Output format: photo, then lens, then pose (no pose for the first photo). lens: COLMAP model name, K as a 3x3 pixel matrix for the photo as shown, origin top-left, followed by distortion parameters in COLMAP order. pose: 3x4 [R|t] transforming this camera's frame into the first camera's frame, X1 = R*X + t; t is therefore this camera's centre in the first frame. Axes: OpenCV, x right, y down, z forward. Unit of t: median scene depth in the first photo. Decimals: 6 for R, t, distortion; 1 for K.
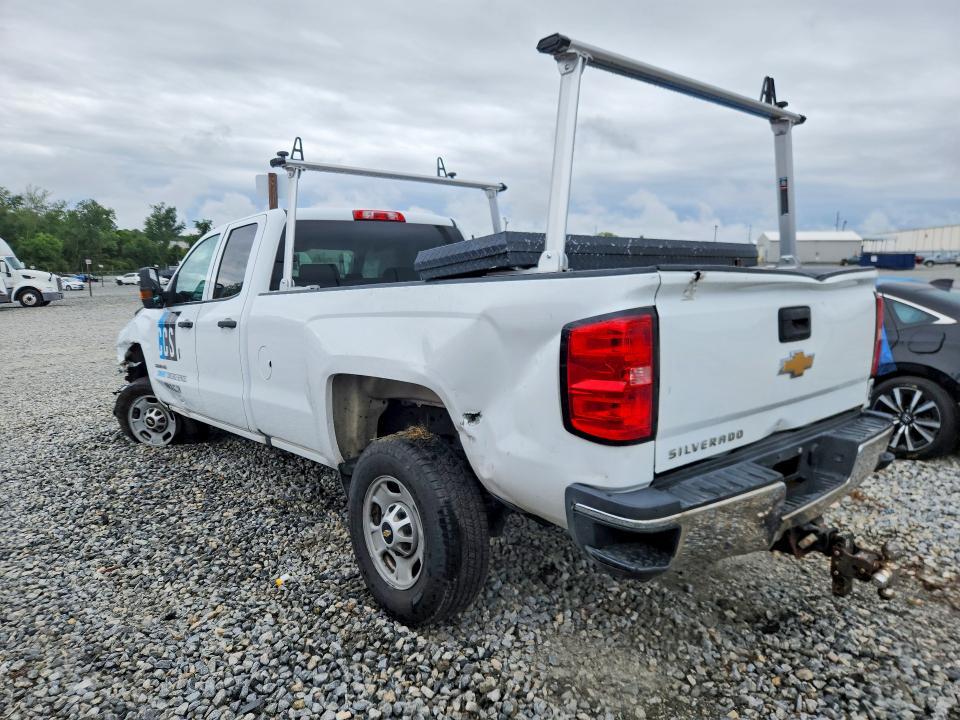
lens RADIAL K [[643.1, 0, 477.2], [0, 643.1, 365.8], [0, 0, 1]] dist [0.023353, -0.016329]
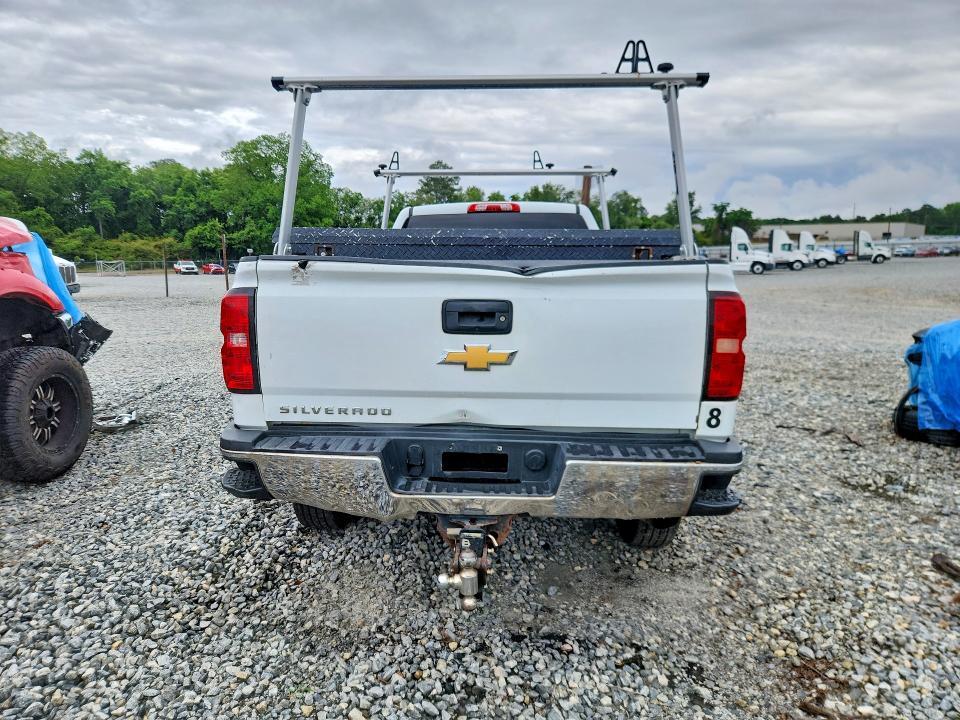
lens RADIAL K [[643.1, 0, 475.1], [0, 643.1, 356.3], [0, 0, 1]] dist [0.023353, -0.016329]
pose [[0.726884, 0.112293, -0.677517, 0.608282], [-0.103669, 0.993178, 0.053388, -0.029649], [0.678890, 0.031430, 0.733567, 0.150257]]
